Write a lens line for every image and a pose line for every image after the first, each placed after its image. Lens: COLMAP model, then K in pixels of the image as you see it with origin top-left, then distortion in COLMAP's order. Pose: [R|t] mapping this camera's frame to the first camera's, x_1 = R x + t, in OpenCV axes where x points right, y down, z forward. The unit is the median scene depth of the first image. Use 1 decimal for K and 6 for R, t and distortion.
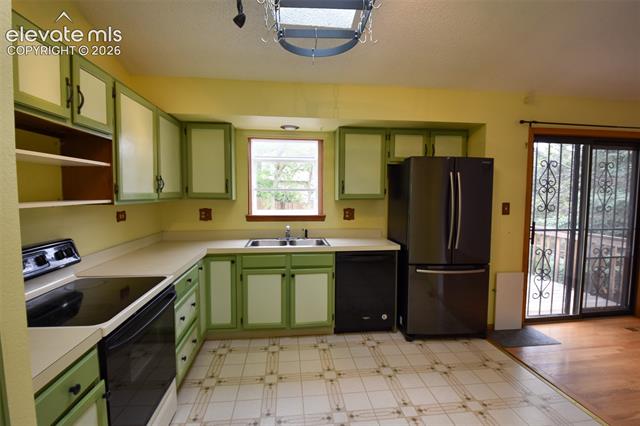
lens RADIAL K [[299.1, 0, 324.2], [0, 299.1, 210.1], [0, 0, 1]] dist [-0.008278, -0.014786]
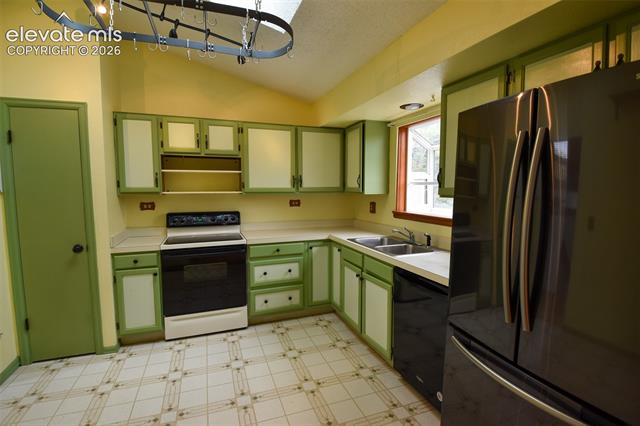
lens RADIAL K [[299.1, 0, 318.1], [0, 299.1, 210.1], [0, 0, 1]] dist [-0.008278, -0.014786]
pose [[0.255807, 0.068879, -0.964271, 0.750516], [-0.056700, 0.996810, 0.056162, -0.032662], [0.965064, 0.040307, 0.258897, 0.659200]]
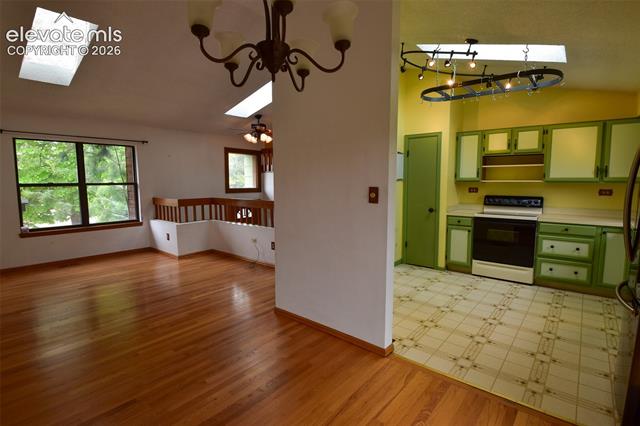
lens RADIAL K [[299.1, 0, 316.9], [0, 299.1, 211.8], [0, 0, 1]] dist [-0.008278, -0.014786]
pose [[-0.739899, 0.069531, -0.669115, 1.368245], [-0.039582, 0.988421, 0.146481, -0.040408], [0.671553, 0.134866, -0.728579, 1.017204]]
